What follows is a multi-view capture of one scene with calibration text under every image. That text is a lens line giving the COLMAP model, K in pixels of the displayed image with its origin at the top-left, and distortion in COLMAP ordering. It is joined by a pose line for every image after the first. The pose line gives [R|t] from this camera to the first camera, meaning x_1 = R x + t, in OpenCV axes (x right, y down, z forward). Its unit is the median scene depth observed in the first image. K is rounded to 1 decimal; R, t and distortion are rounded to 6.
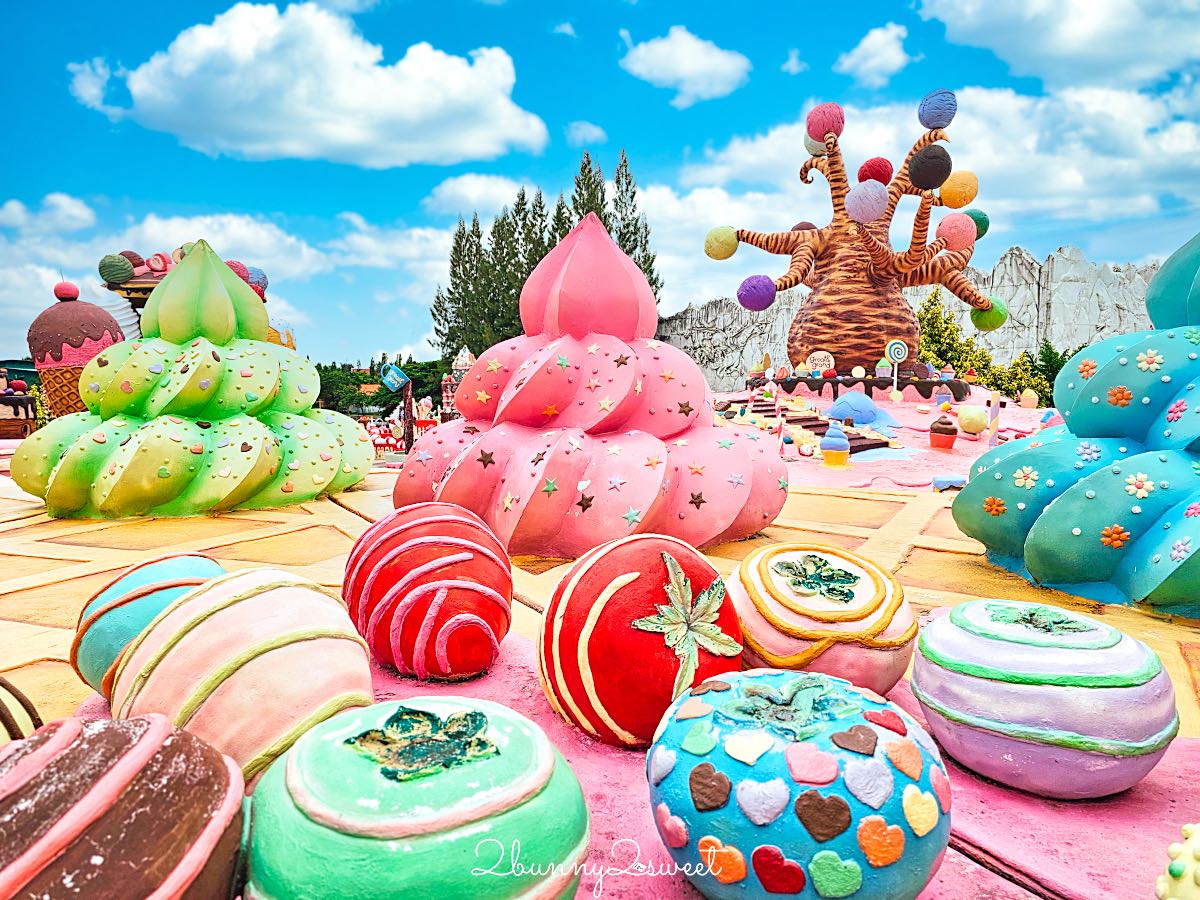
lens RADIAL K [[792.2, 0, 592.8], [0, 792.2, 448.4], [0, 0, 1]] dist [0.081095, -0.108391]
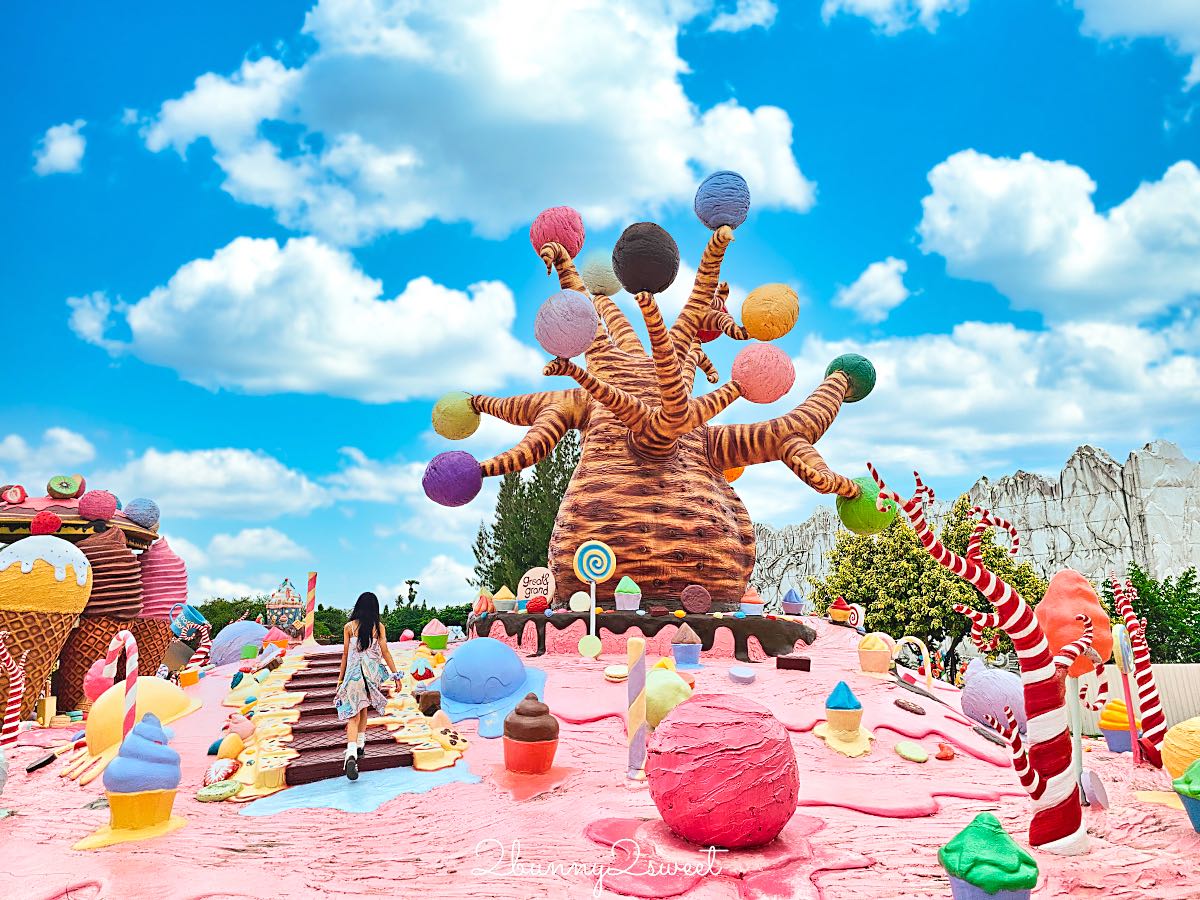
lens RADIAL K [[772.9, 0, 597.6], [0, 772.9, 443.7], [0, 0, 1]] dist [0.055863, -0.089189]
pose [[0.980353, -0.045173, -0.192011, 0.433359], [-0.016103, 0.951846, -0.306152, -0.032171], [0.196594, 0.303229, 0.932418, 0.427844]]
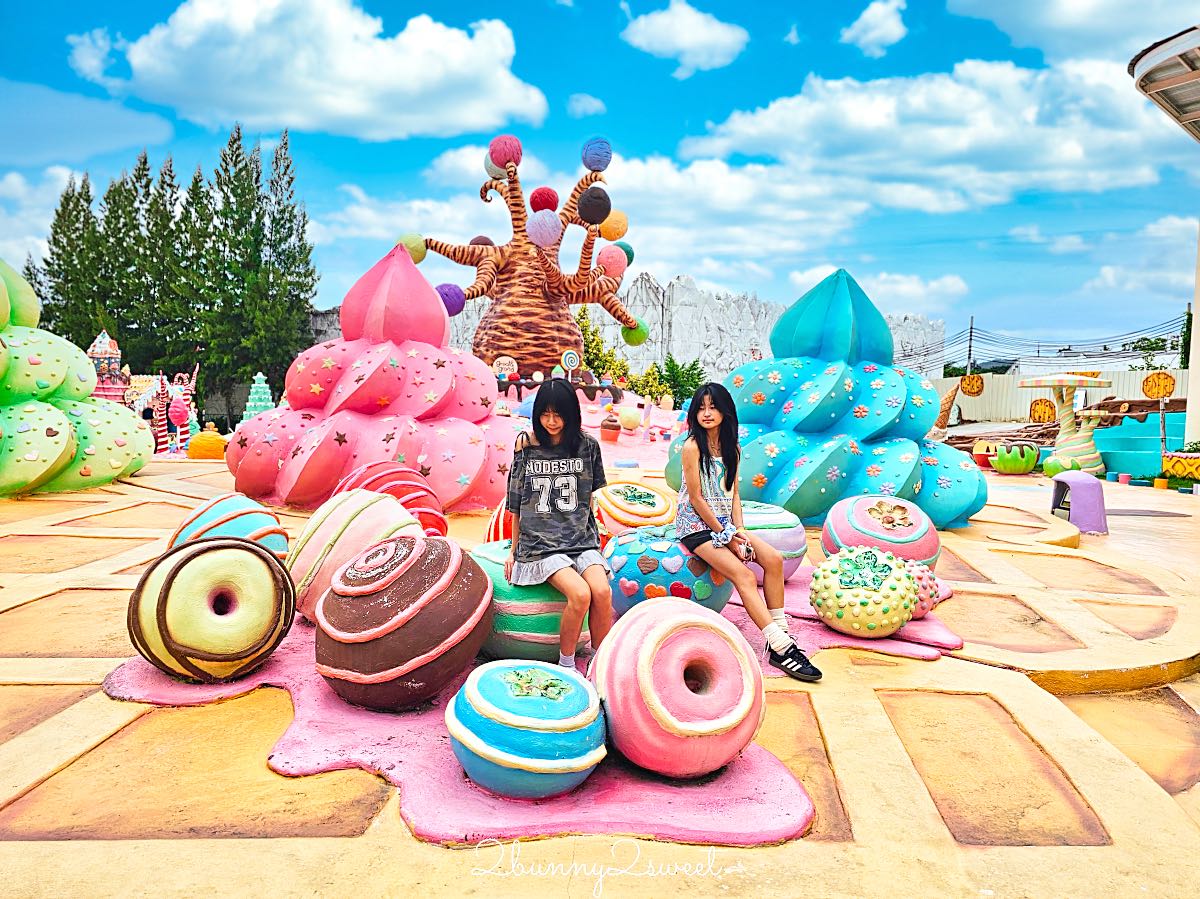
lens RADIAL K [[818.7, 0, 586.0], [0, 818.7, 450.0], [0, 0, 1]] dist [0.085671, -0.108099]
pose [[0.911306, -0.006086, 0.411684, -0.083006], [0.006419, 0.999979, 0.000575, 0.008568], [-0.411679, 0.002118, 0.911326, -0.089640]]
